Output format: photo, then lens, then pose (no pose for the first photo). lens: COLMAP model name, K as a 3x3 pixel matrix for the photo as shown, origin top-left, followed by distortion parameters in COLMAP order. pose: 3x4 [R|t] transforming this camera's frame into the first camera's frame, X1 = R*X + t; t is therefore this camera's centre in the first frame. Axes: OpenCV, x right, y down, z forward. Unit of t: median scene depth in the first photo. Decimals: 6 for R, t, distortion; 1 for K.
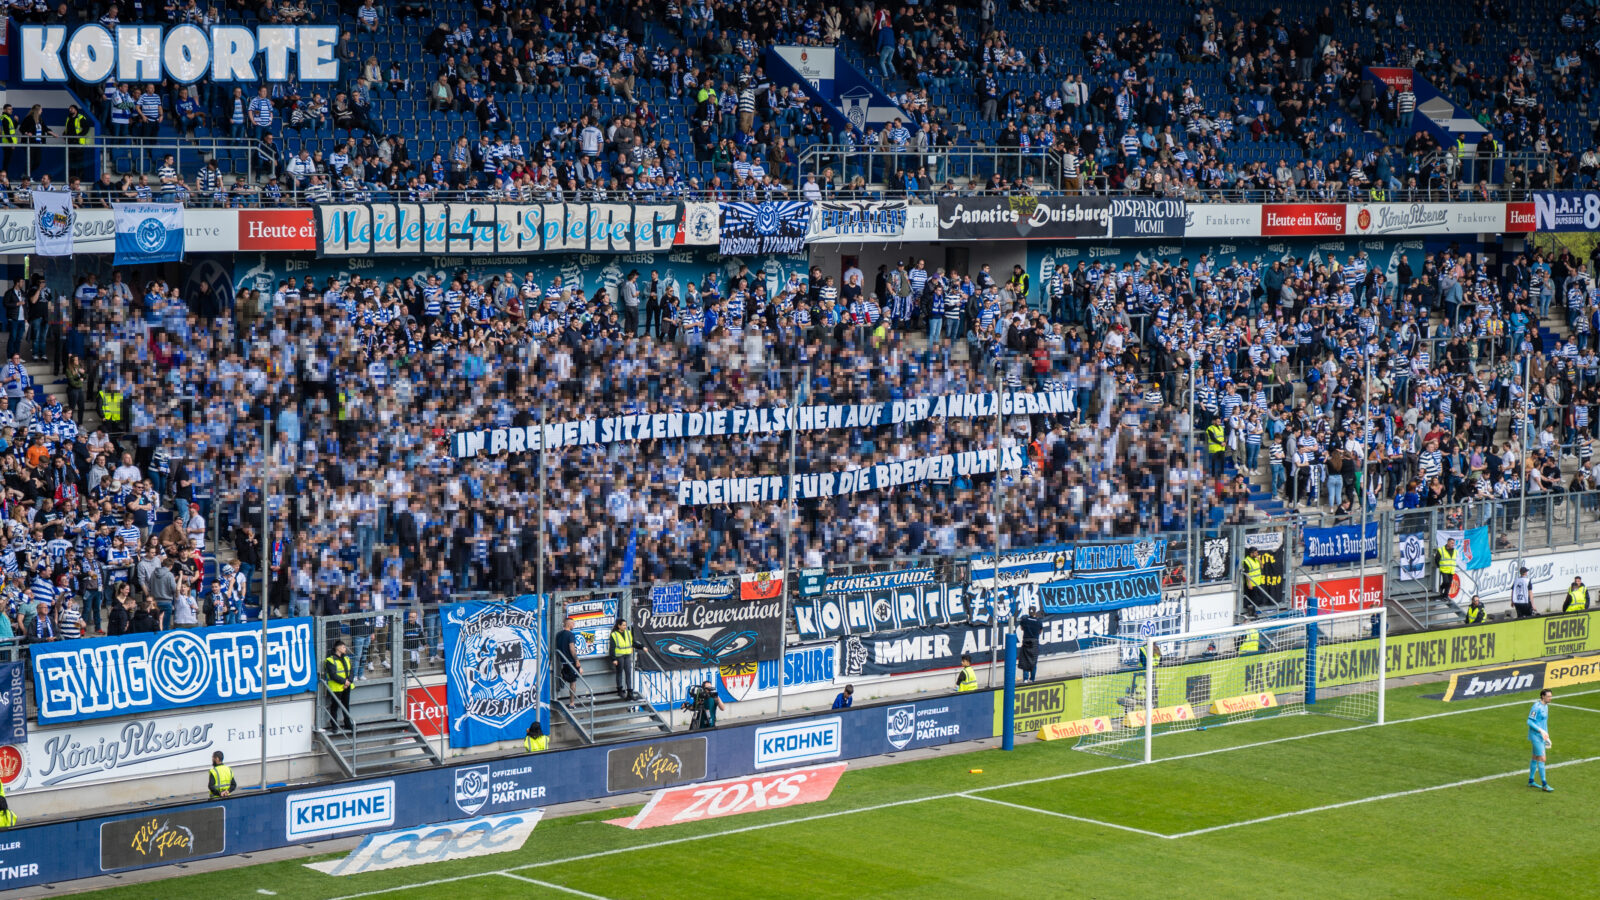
lens RADIAL K [[3653.4, 0, 840.9], [0, 3653.4, 449.7], [0, 0, 1]] dist [0.004612, 0.183305]
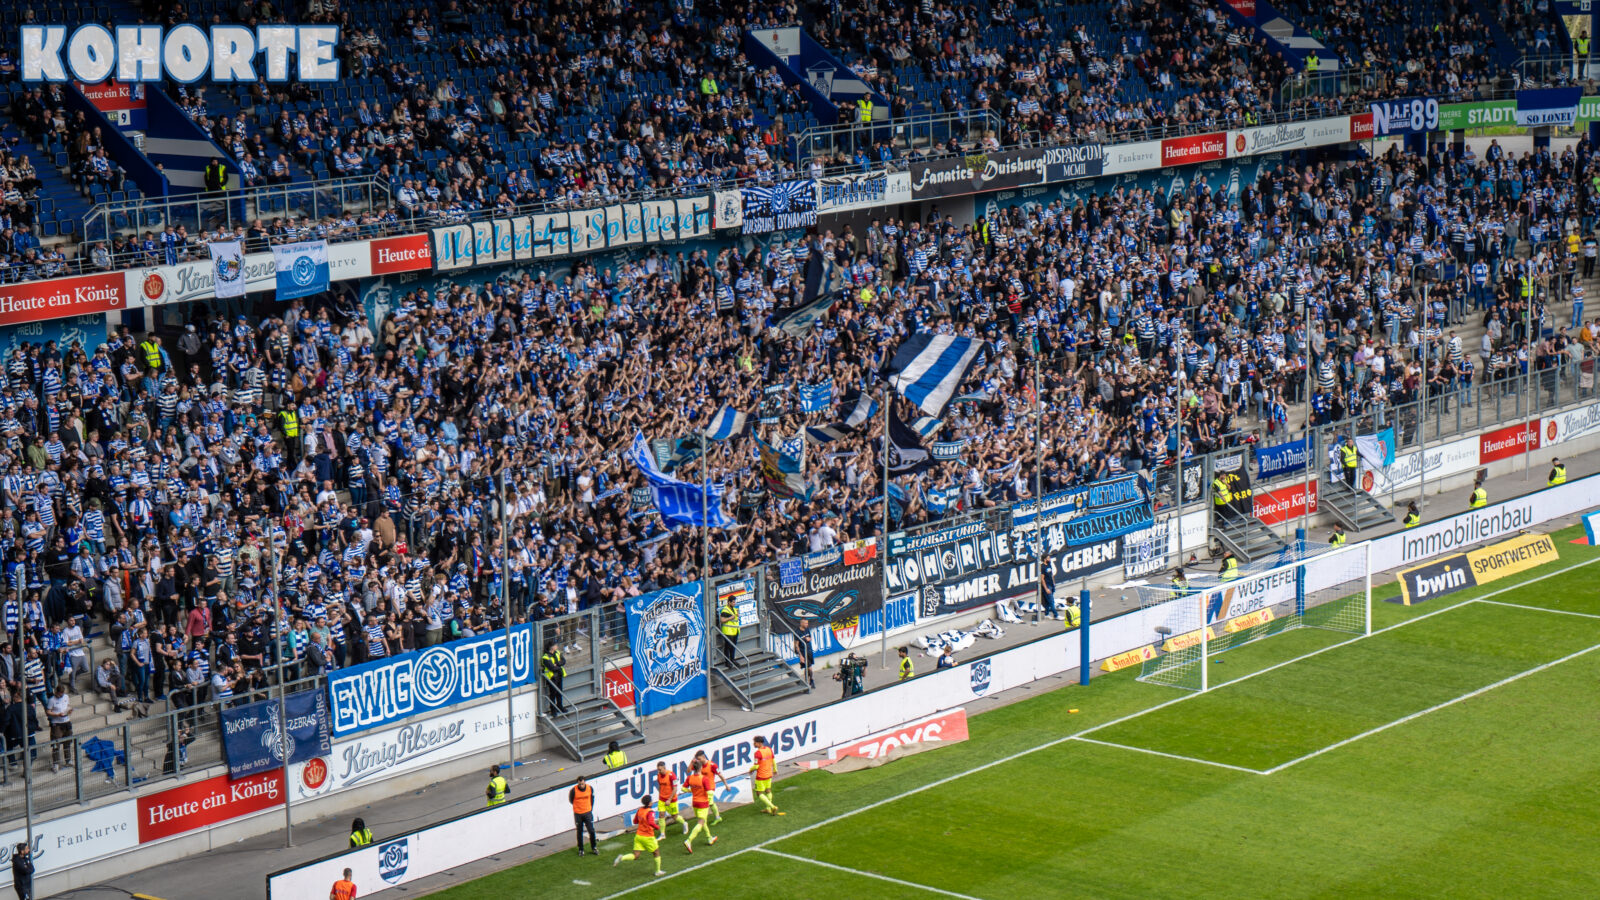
lens RADIAL K [[3415.7, 0, 861.6], [0, 3415.7, 449.4], [0, 0, 1]] dist [0.058606, 0.148105]
pose [[0.993565, -0.053713, 0.099719, -0.120829], [0.045565, 0.995569, 0.082256, -0.081503], [-0.103695, -0.077183, 0.991610, -0.099723]]
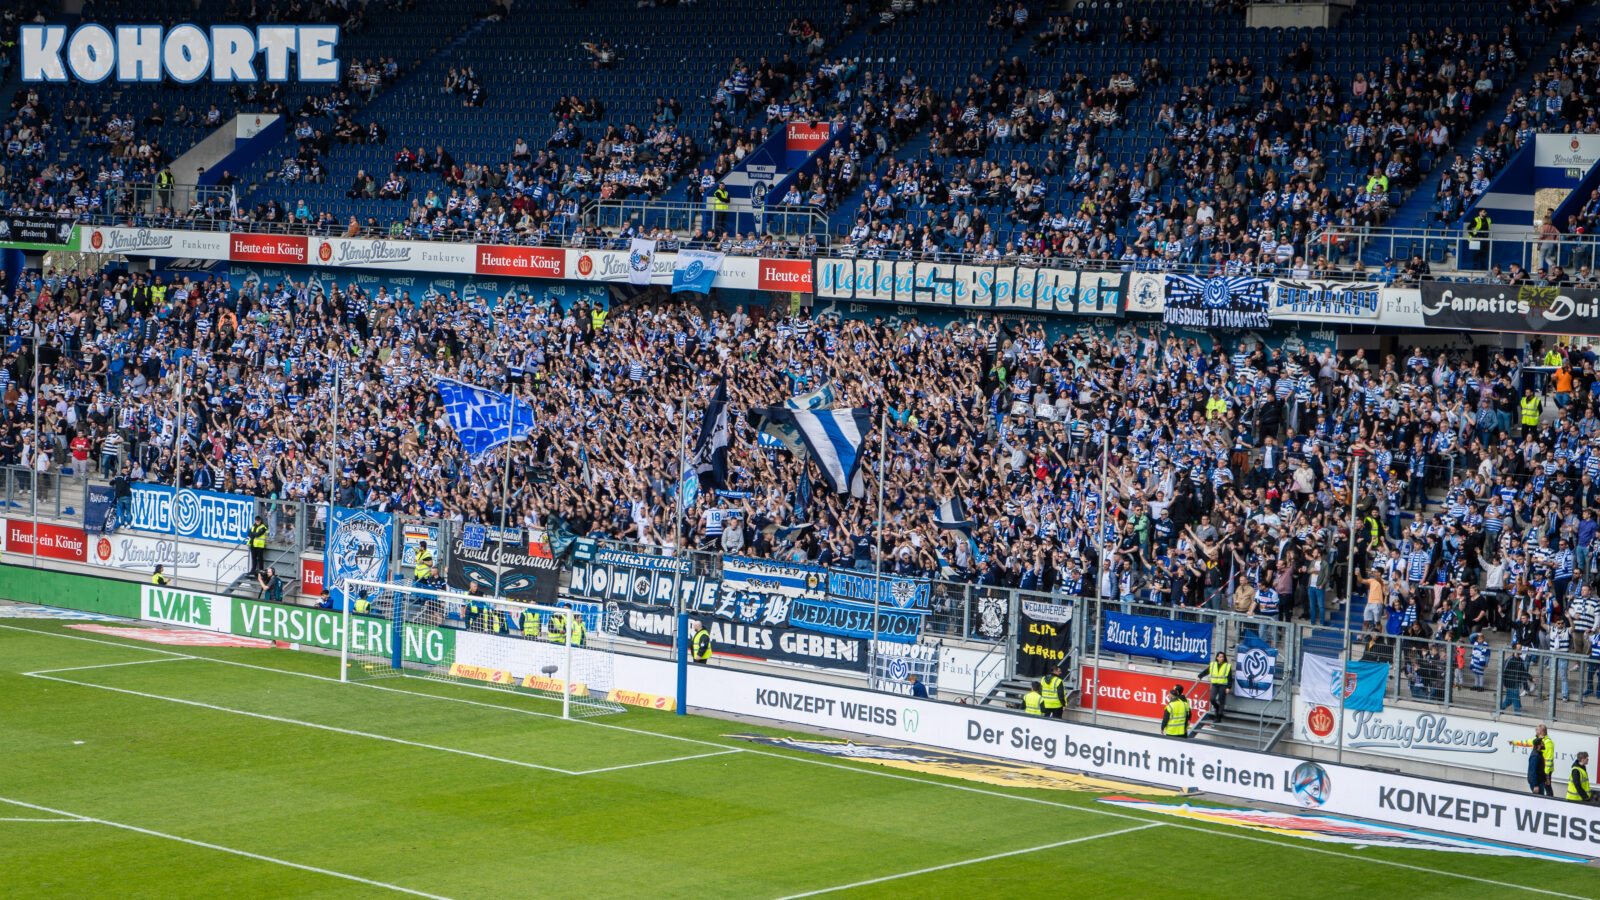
lens RADIAL K [[3415.7, 0, 861.6], [0, 3415.7, 449.4], [0, 0, 1]] dist [0.058606, 0.148105]
pose [[0.134685, 0.056709, -0.989264, 1.065591], [-0.123818, 0.991499, 0.039980, -0.050834], [0.983122, 0.117104, 0.140561, 0.866026]]
